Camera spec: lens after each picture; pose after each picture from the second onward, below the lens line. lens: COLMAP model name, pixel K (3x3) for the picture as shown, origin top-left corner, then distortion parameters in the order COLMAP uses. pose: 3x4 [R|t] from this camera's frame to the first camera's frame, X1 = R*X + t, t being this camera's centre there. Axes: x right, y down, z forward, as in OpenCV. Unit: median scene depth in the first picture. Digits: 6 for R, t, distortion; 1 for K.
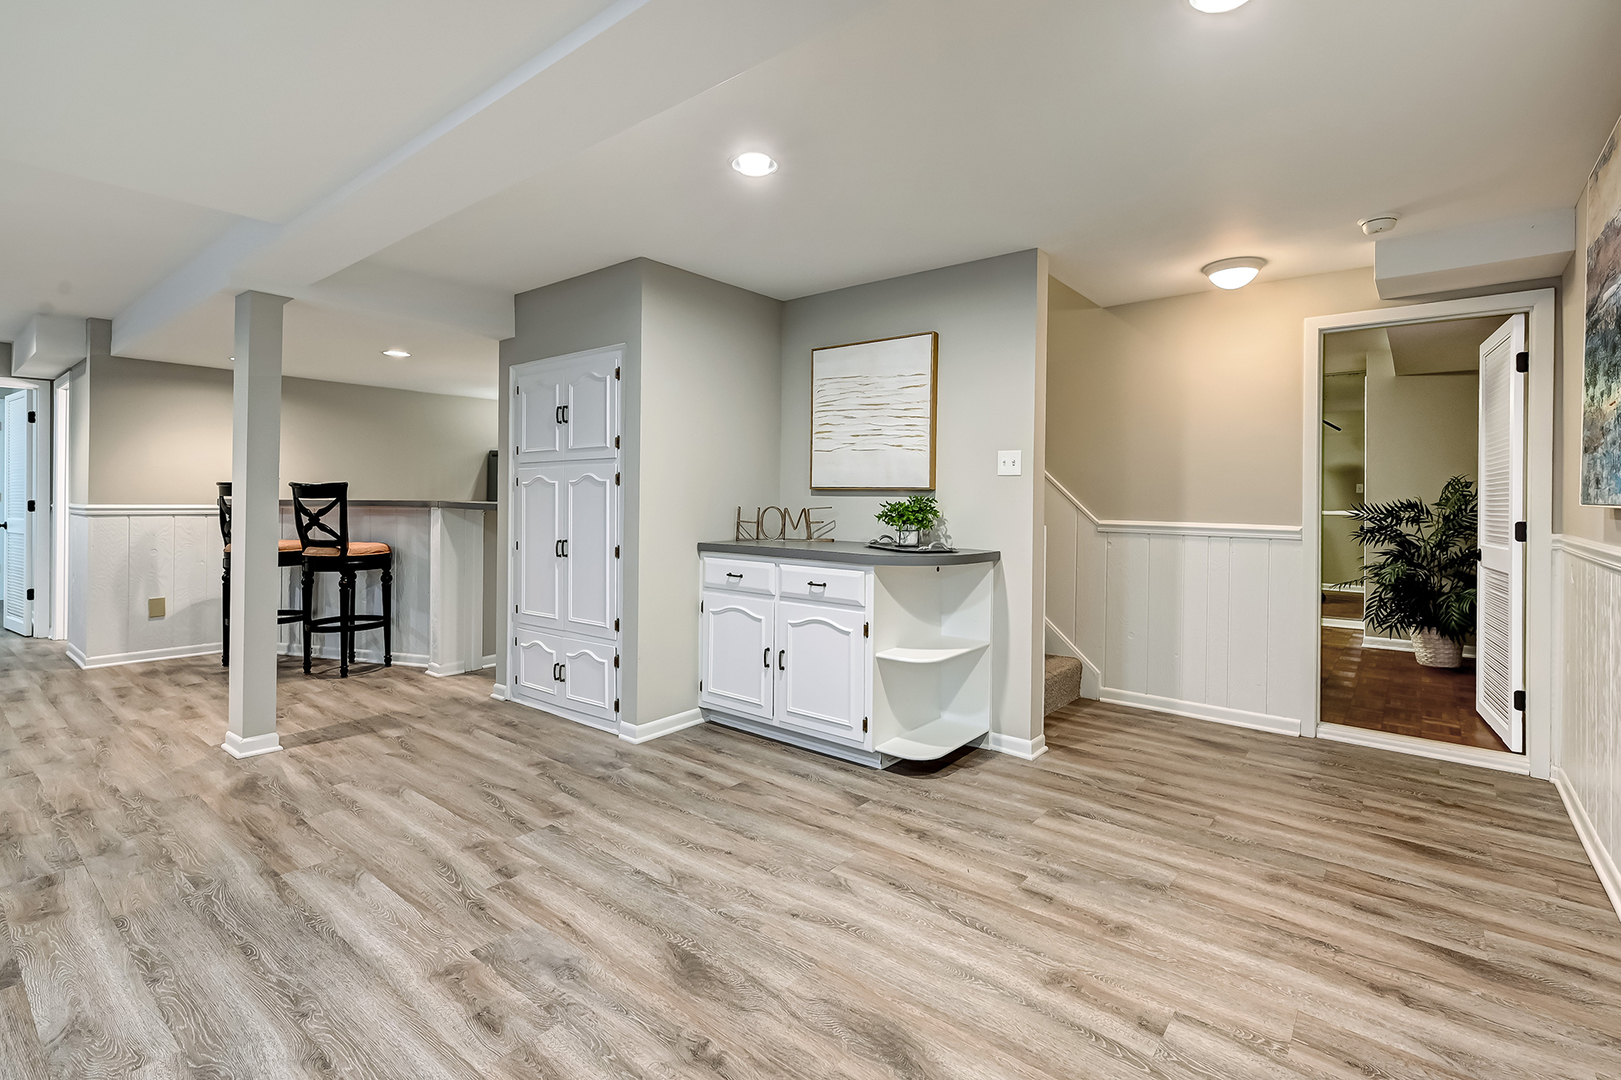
lens RADIAL K [[747.7, 0, 837.7], [0, 747.7, 498.0], [0, 0, 1]] dist [-0.000504, 0.000071]
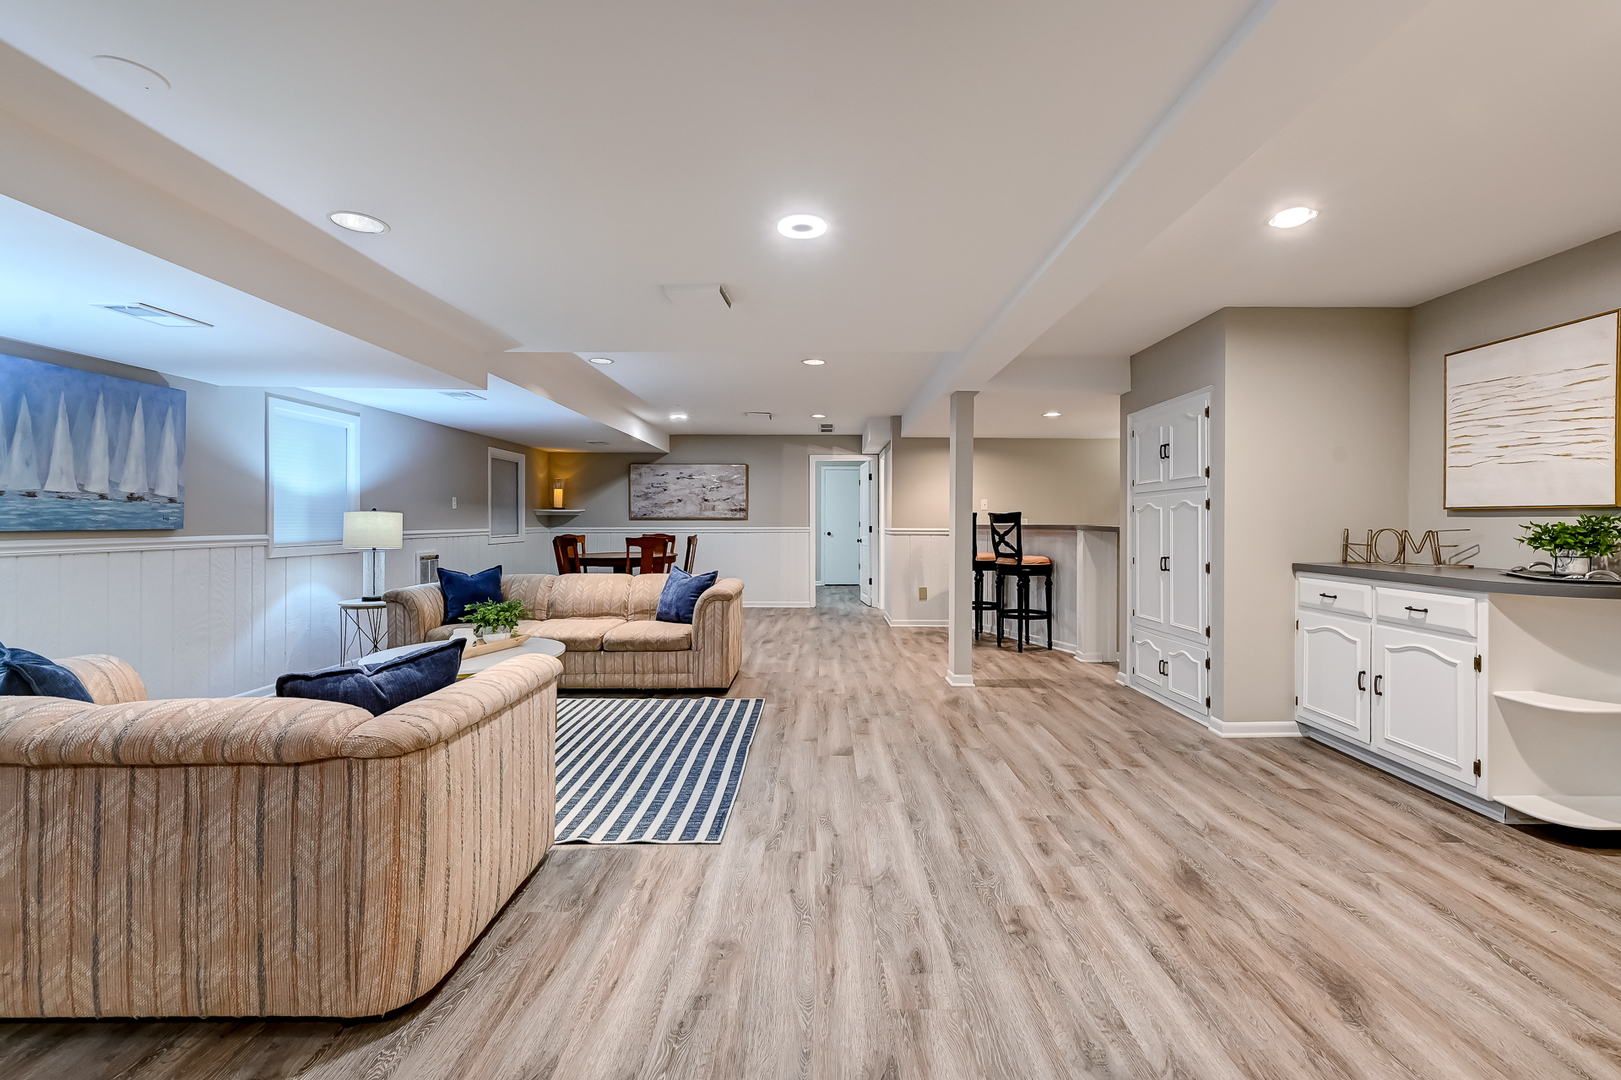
lens RADIAL K [[710.2, 0, 817.7], [0, 710.2, 523.6], [0, 0, 1]] dist [0.000993, 0.000096]
pose [[0.614310, -0.005732, -0.789044, 0.202519], [0.004308, 0.999983, -0.003910, 0.006027], [0.789053, -0.000997, 0.614325, -0.143997]]
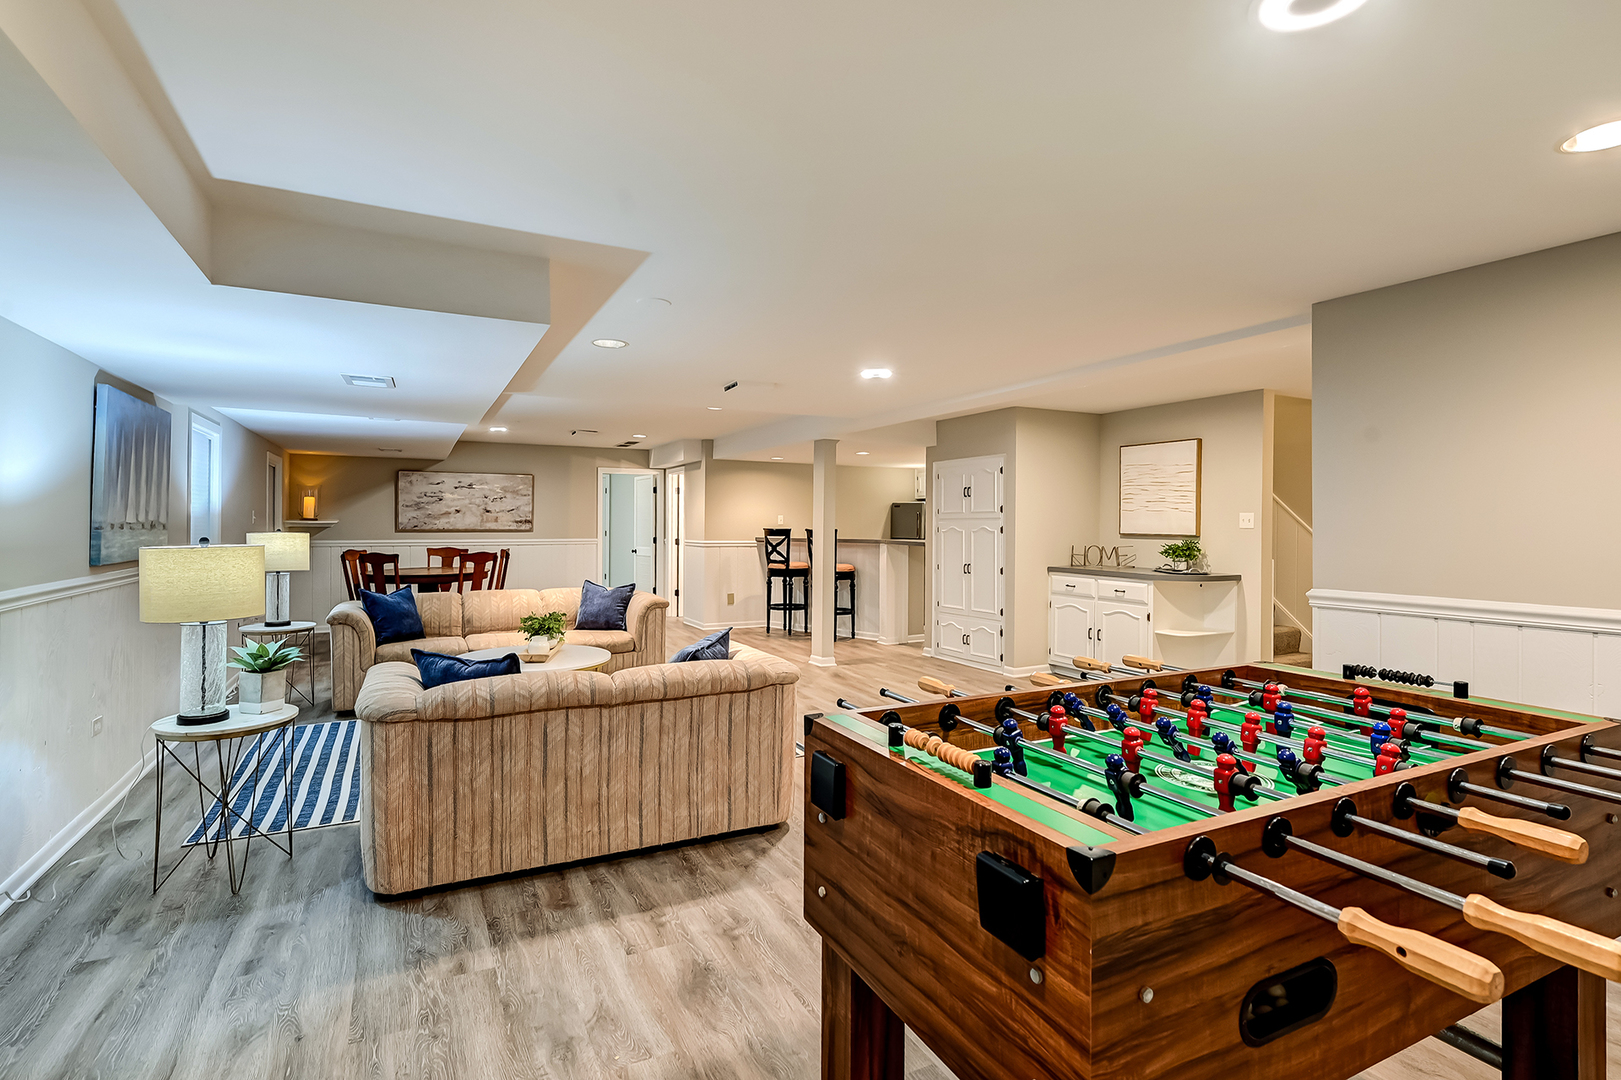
lens RADIAL K [[801.4, 0, 818.8], [0, 801.4, 526.5], [0, 0, 1]] dist [-0.001498, -0.000059]
pose [[0.907751, -0.002964, -0.419499, 0.111854], [0.003294, 0.999995, 0.000062, -0.035424], [0.419496, -0.001438, 0.907756, -0.928450]]
